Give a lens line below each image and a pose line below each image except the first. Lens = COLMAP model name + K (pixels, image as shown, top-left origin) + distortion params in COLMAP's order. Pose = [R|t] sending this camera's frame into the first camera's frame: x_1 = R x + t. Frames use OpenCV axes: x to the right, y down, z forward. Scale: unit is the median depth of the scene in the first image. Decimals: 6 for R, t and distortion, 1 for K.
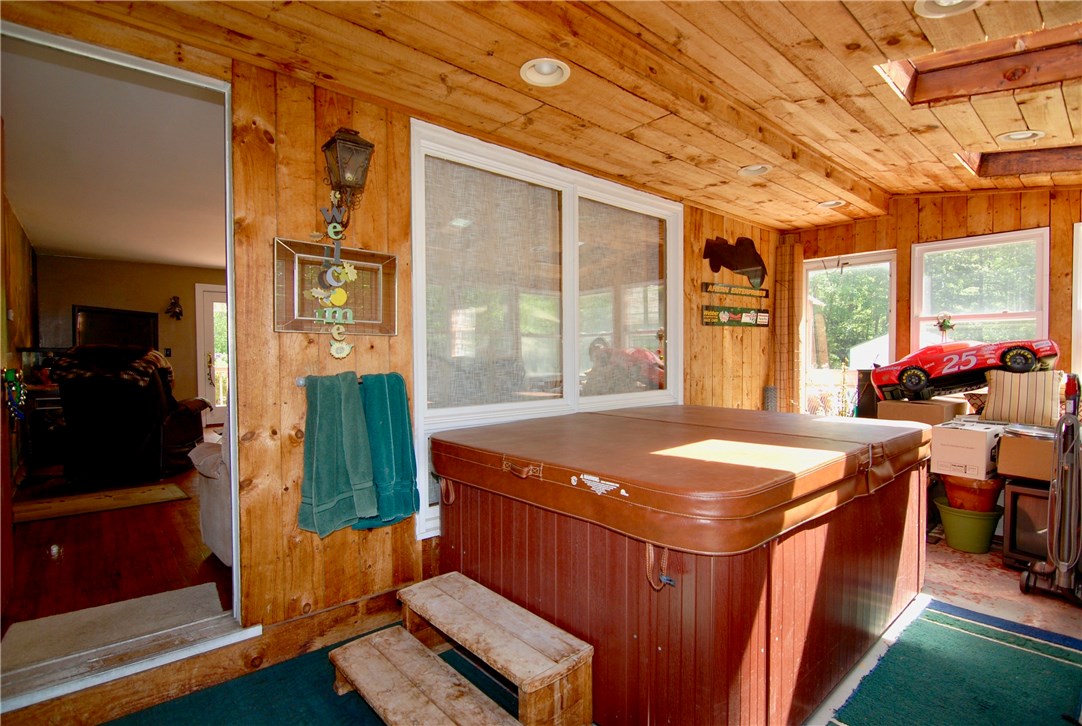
lens RADIAL K [[527.8, 0, 543.4], [0, 527.8, 361.6], [0, 0, 1]] dist [-0.001257, -0.000541]
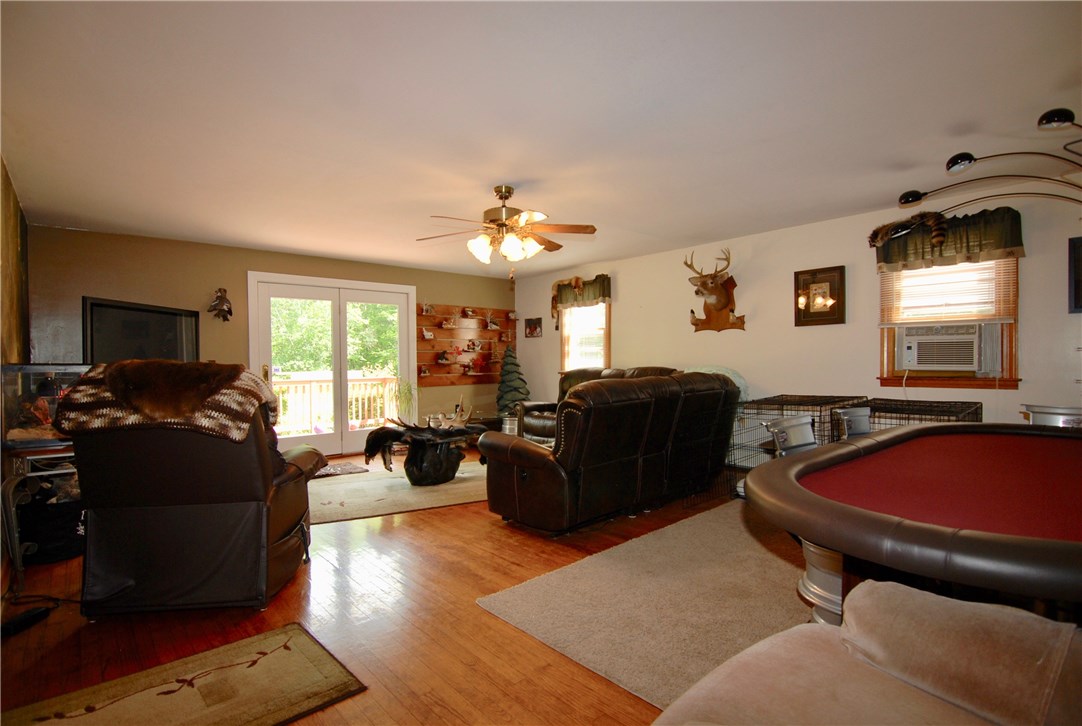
lens RADIAL K [[527.8, 0, 543.4], [0, 527.8, 361.6], [0, 0, 1]] dist [-0.001257, -0.000541]
pose [[0.999900, -0.007367, 0.012108, -0.344205], [0.007492, 0.999919, -0.010334, -0.016542], [-0.012031, 0.010423, 0.999873, 0.354301]]
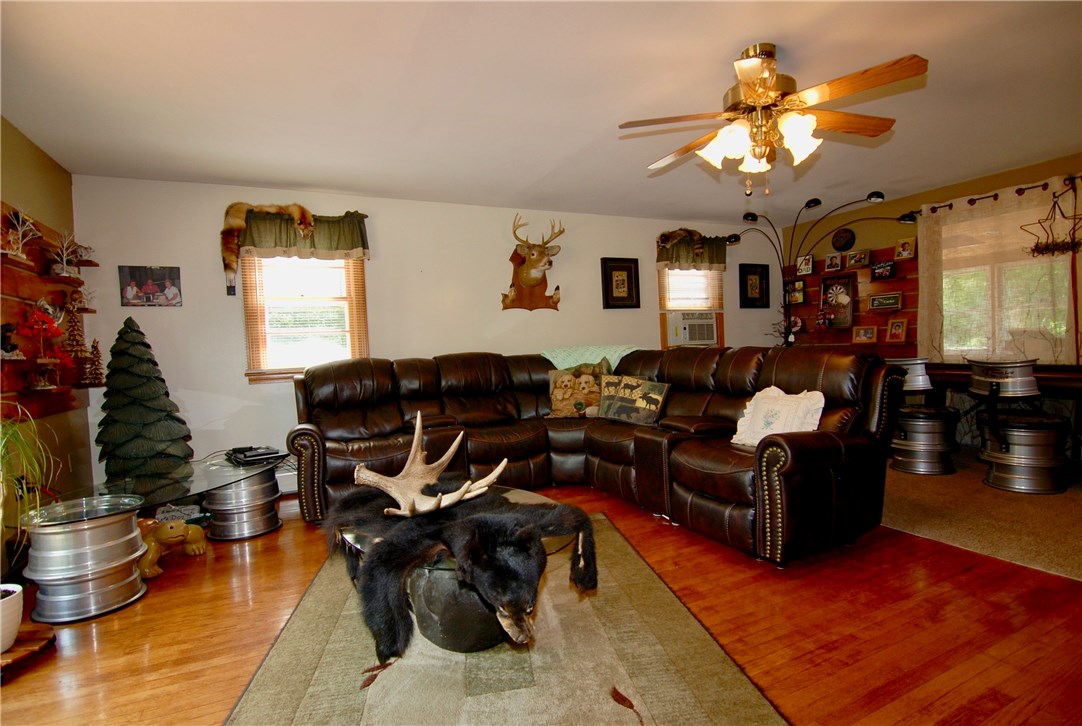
lens RADIAL K [[527.8, 0, 543.4], [0, 527.8, 361.6], [0, 0, 1]] dist [-0.001257, -0.000541]
pose [[0.269043, -0.027286, 0.962742, -0.821997], [0.059972, 0.998133, 0.011529, -0.005684], [-0.961259, 0.054636, 0.270177, 1.050895]]
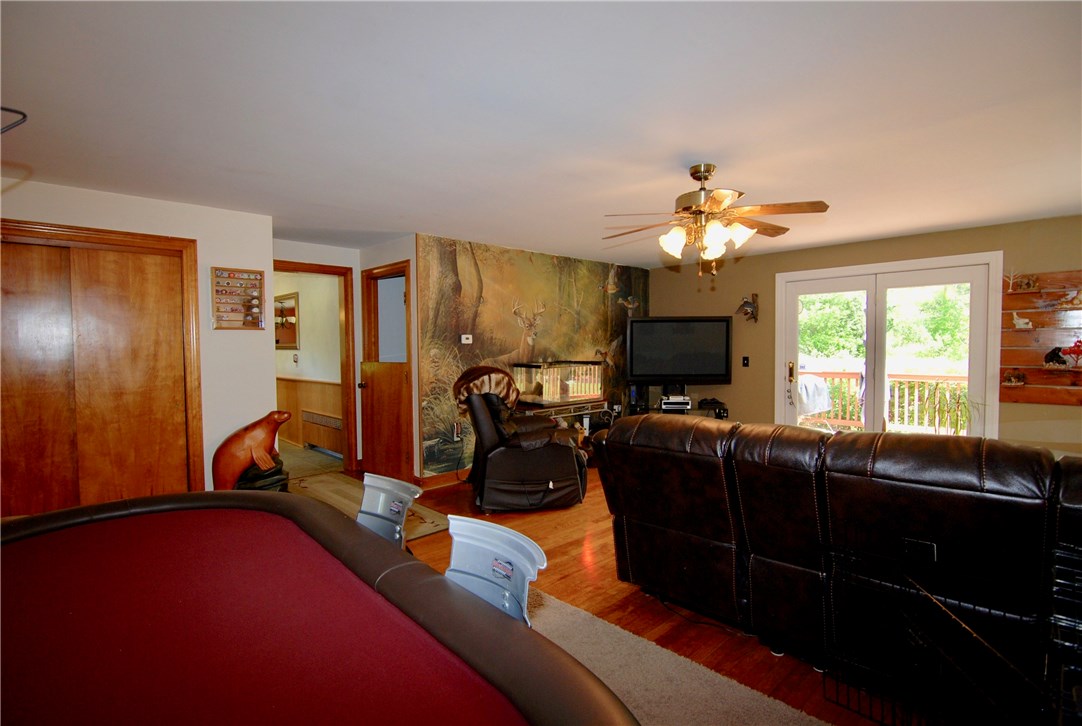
lens RADIAL K [[527.8, 0, 543.4], [0, 527.8, 361.6], [0, 0, 1]] dist [-0.001257, -0.000541]
pose [[0.040204, 0.039591, -0.998407, 0.146867], [-0.003850, 0.999213, 0.039468, -0.062217], [0.999184, 0.002258, 0.040324, 0.818375]]
